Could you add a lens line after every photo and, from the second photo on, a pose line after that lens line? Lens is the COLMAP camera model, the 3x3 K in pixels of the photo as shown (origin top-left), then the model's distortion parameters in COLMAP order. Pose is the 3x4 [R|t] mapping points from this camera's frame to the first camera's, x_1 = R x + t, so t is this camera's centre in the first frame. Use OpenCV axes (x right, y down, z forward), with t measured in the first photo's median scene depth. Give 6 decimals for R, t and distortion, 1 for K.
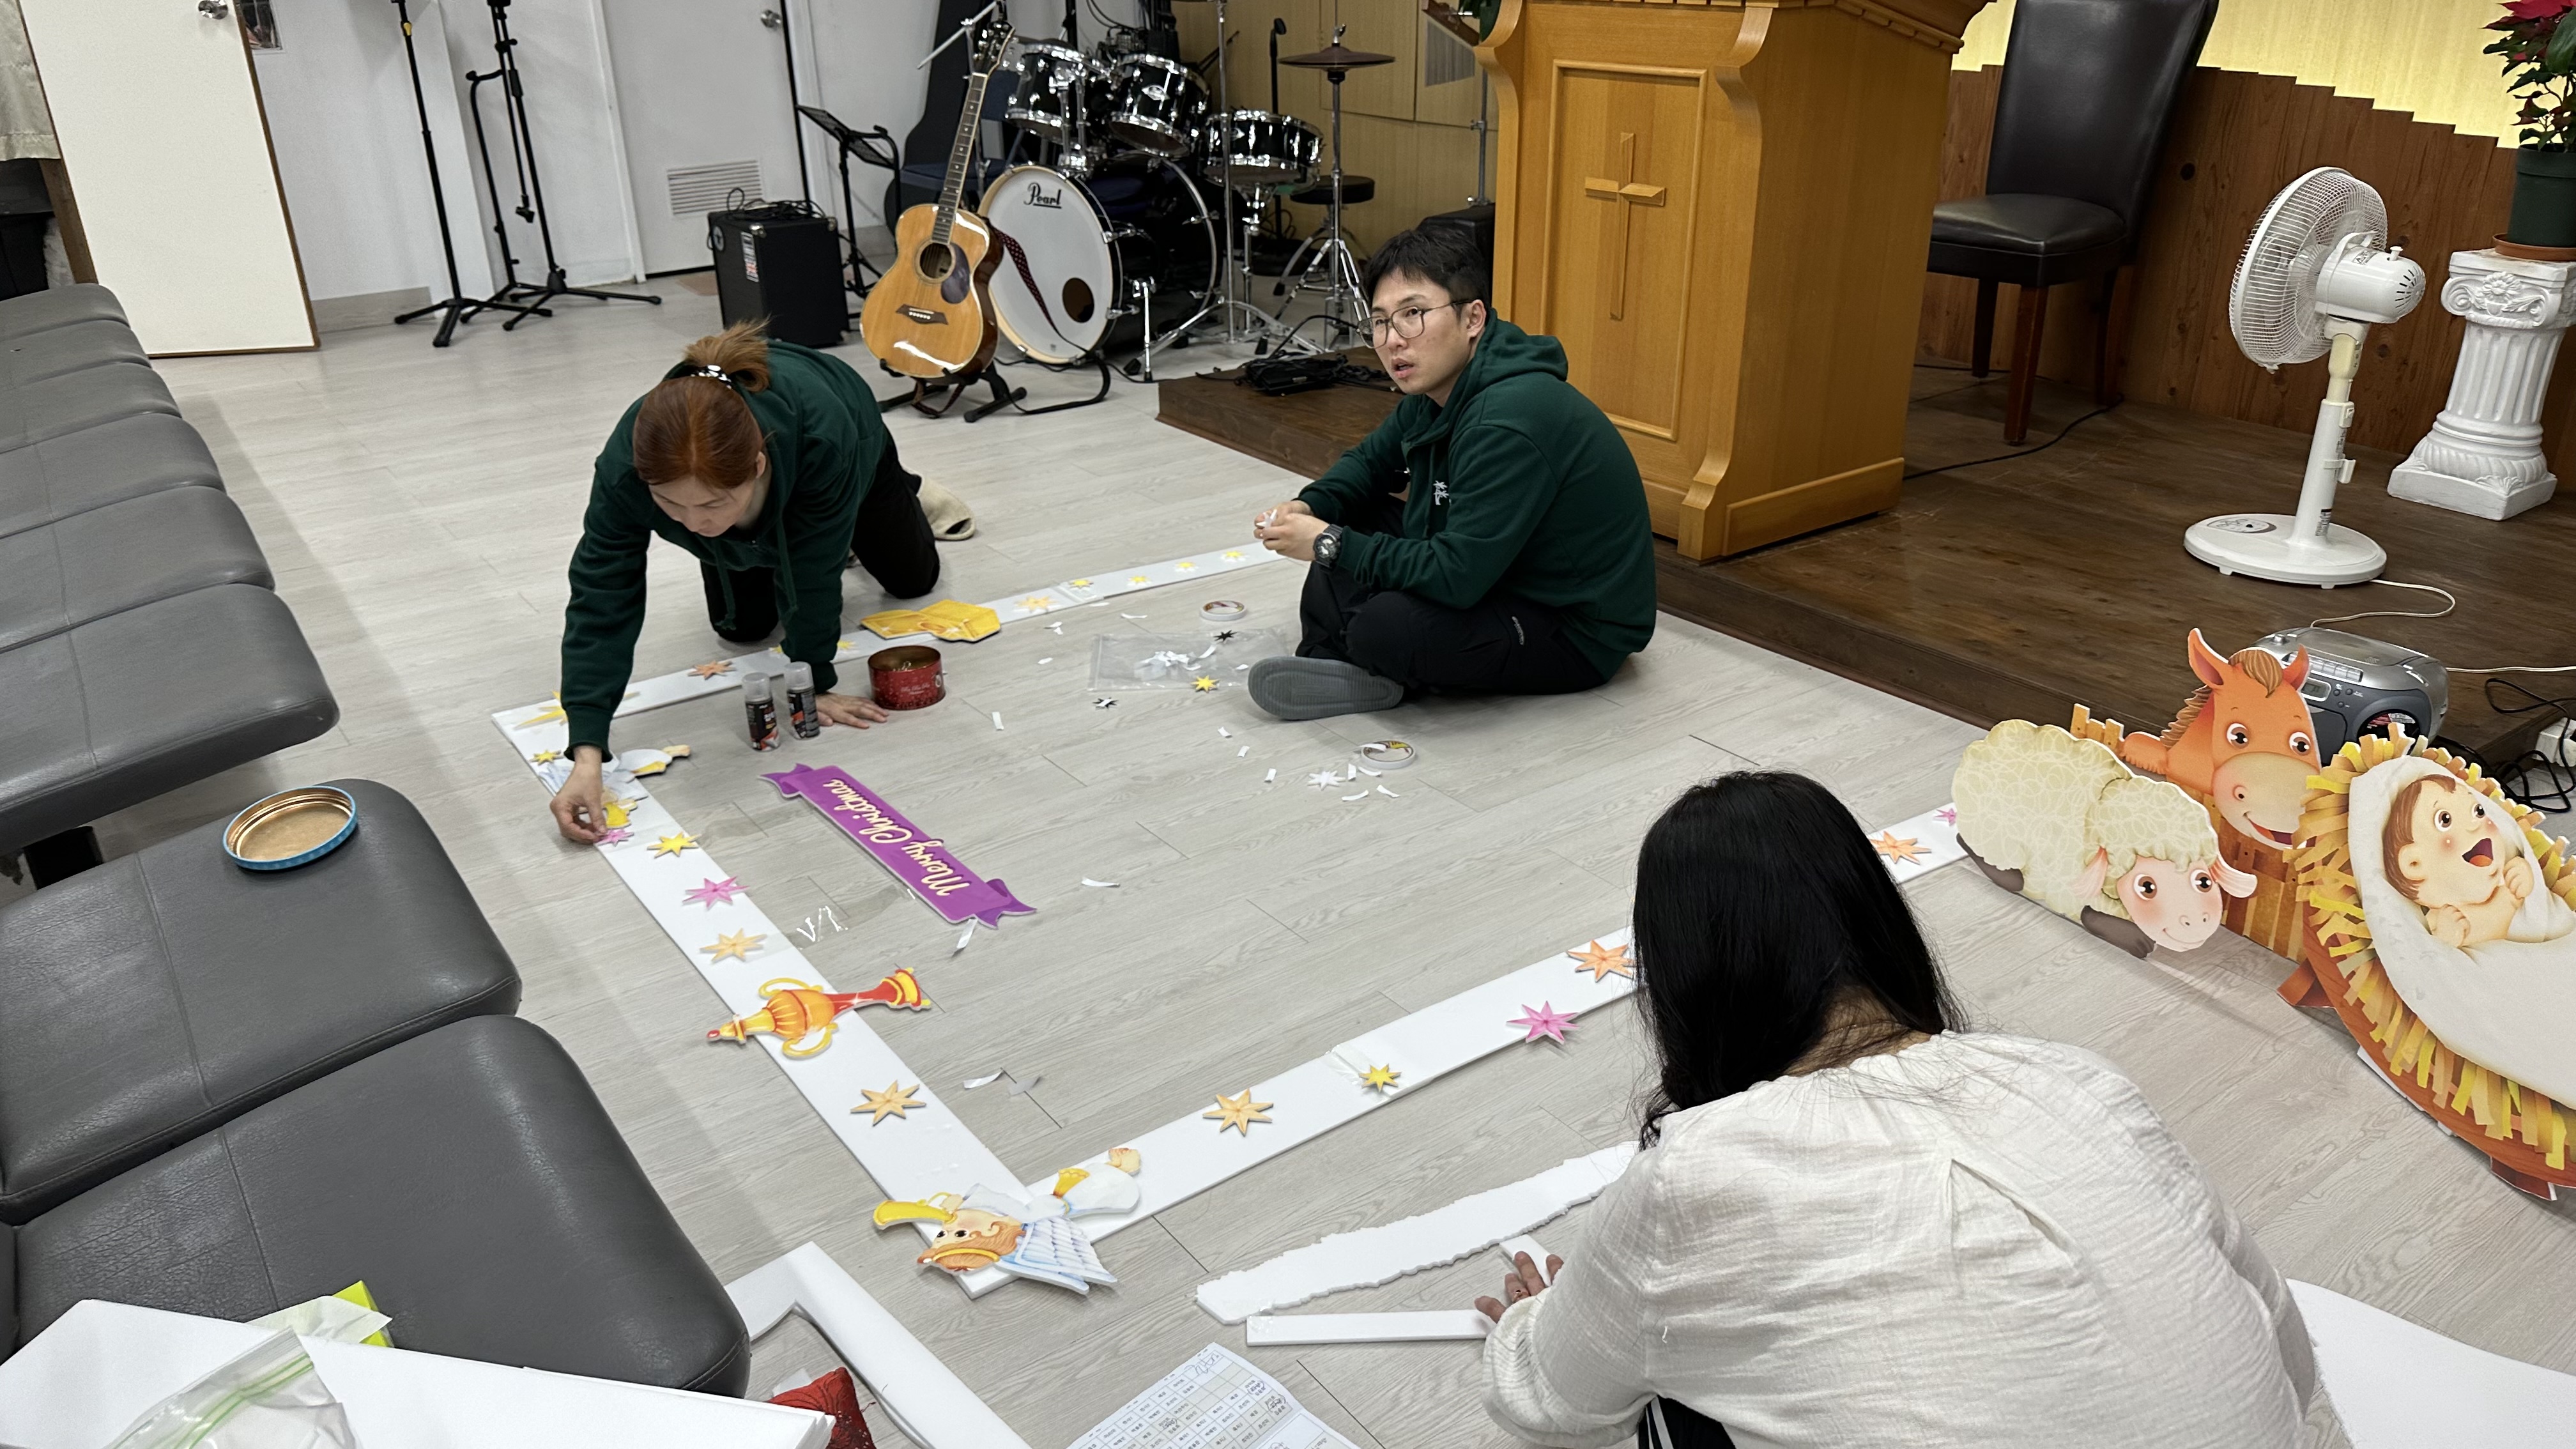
lens RADIAL K [[1786.1, 0, 1307.9], [0, 1786.1, 729.4], [0, 0, 1]] dist [0.023005, -0.040450]
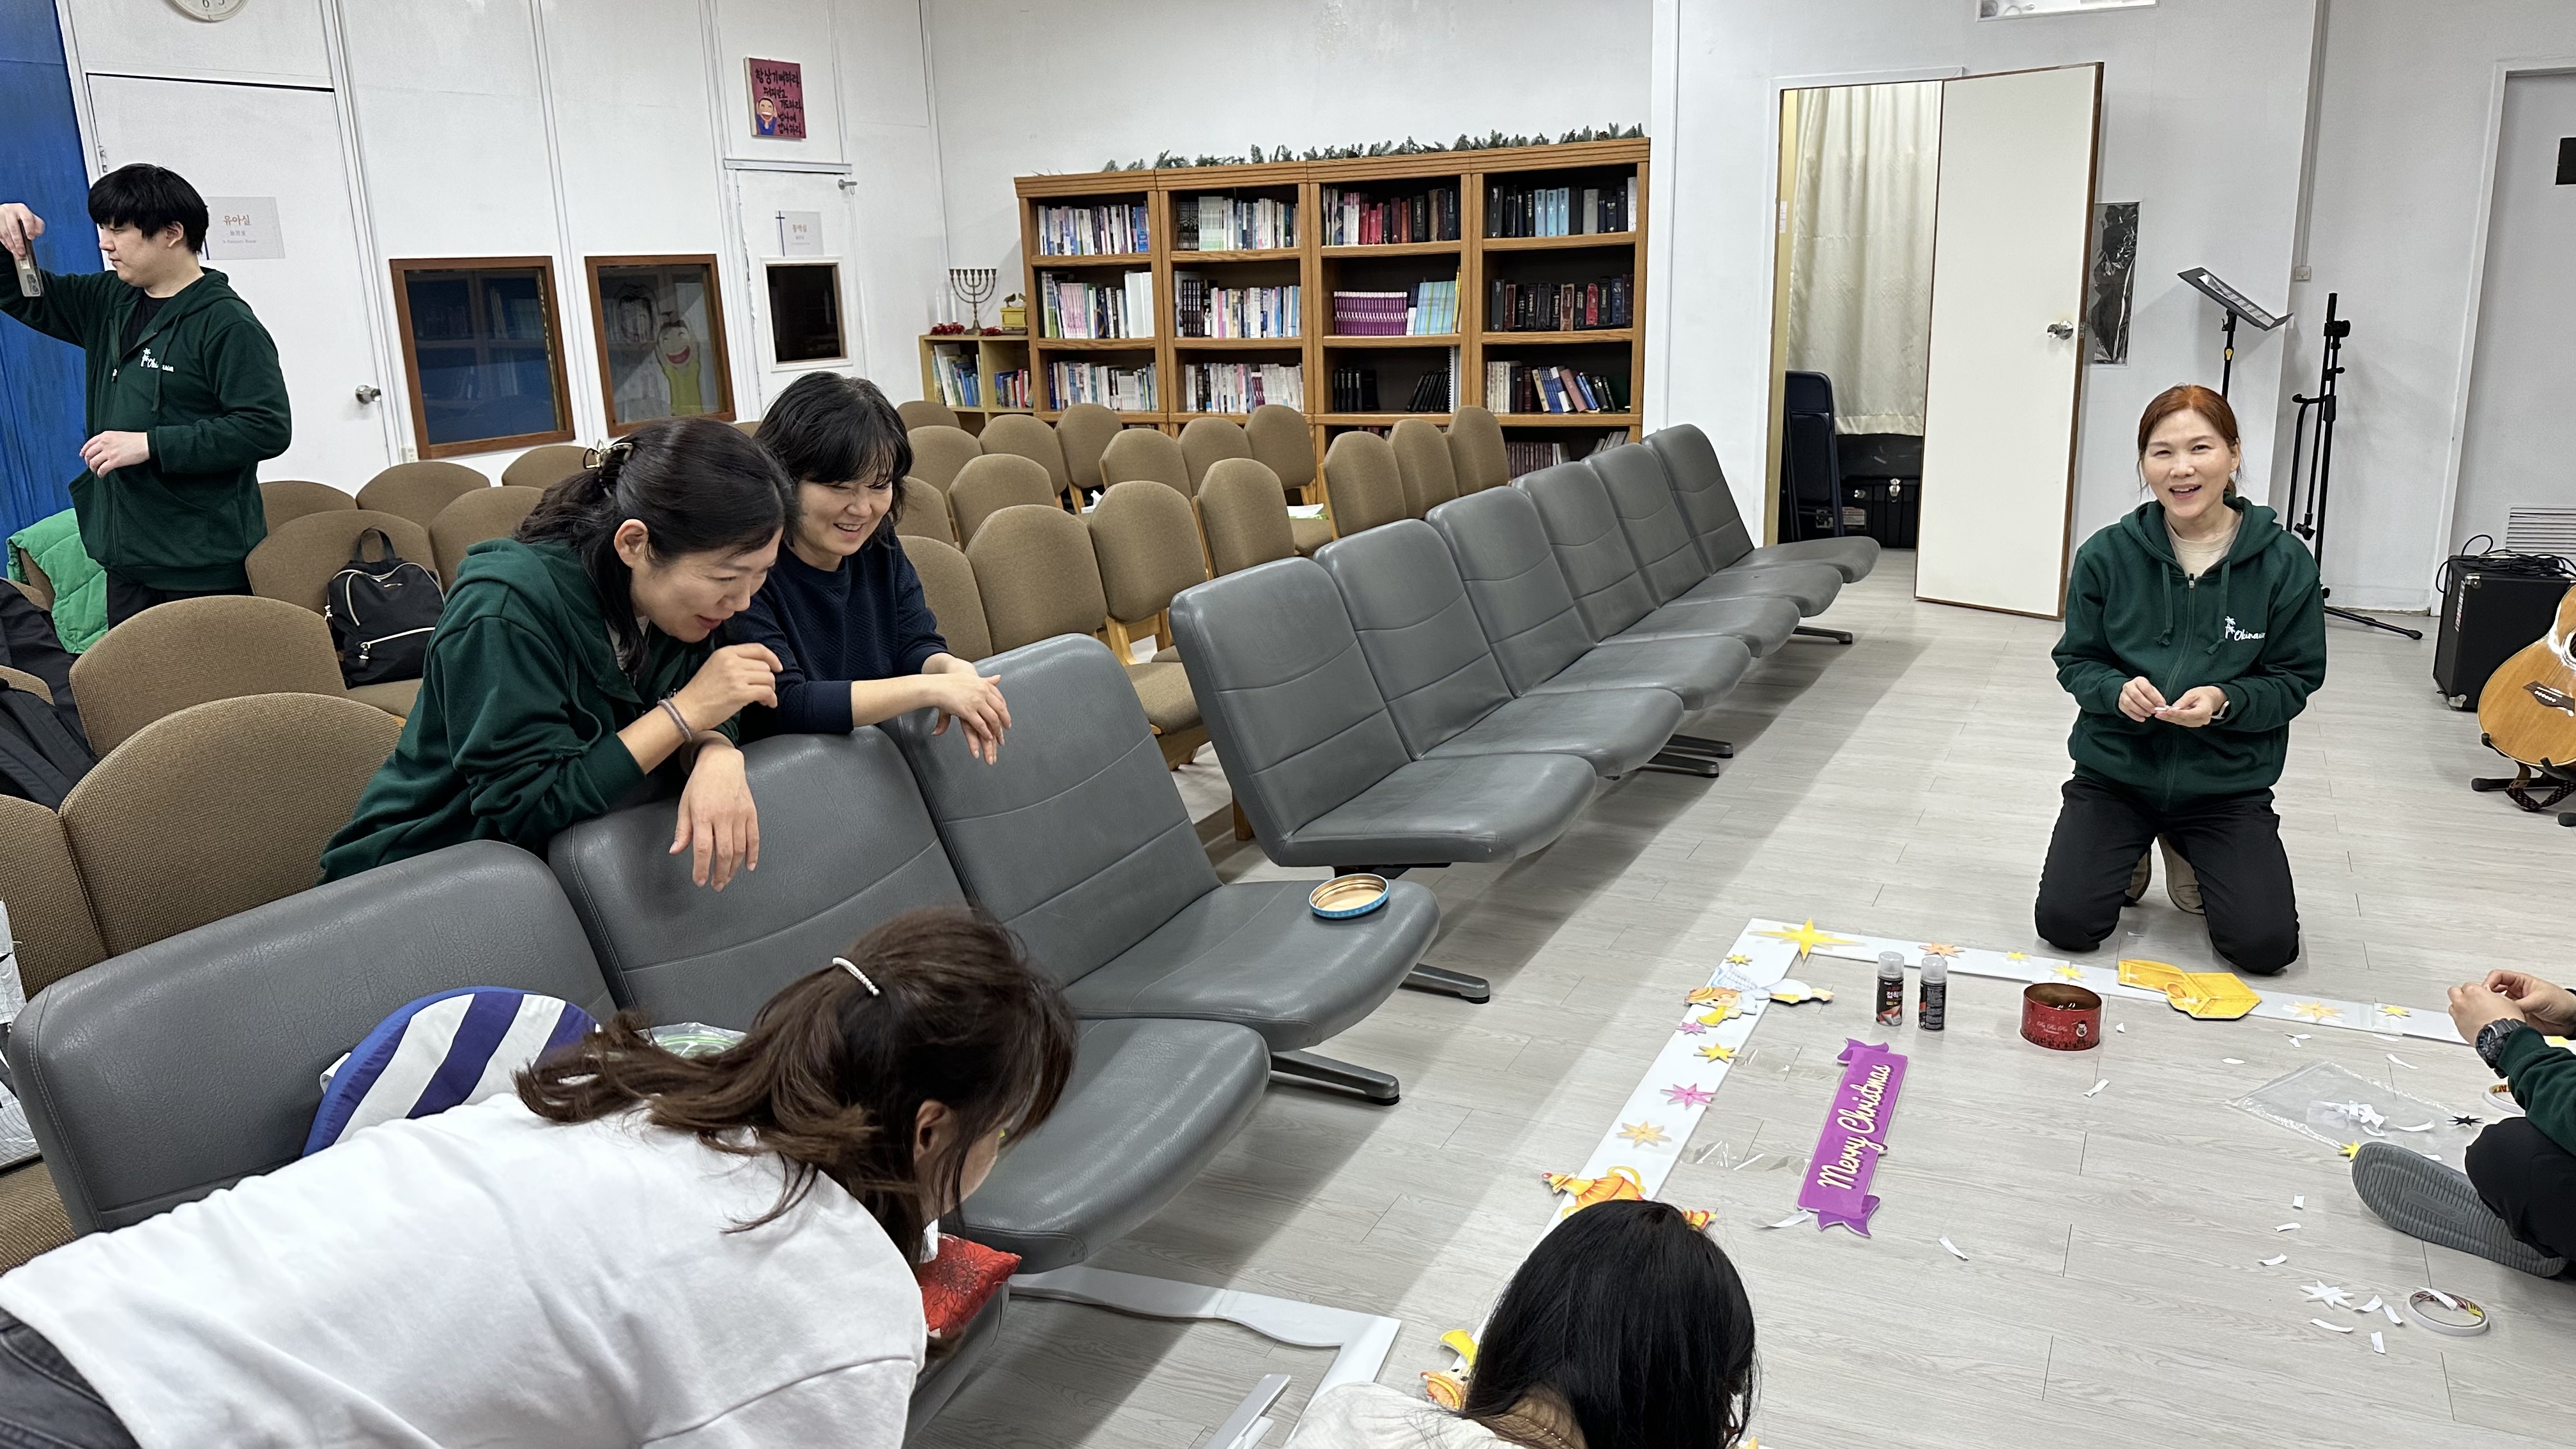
lens RADIAL K [[1786.1, 0, 1281.2], [0, 1786.1, 701.4], [0, 0, 1]] dist [0.023005, -0.040450]
pose [[0.441981, 0.205827, -0.873091, 0.508696], [-0.346463, 0.936960, 0.045495, -0.108717], [0.827415, 0.282386, 0.485430, 0.150193]]
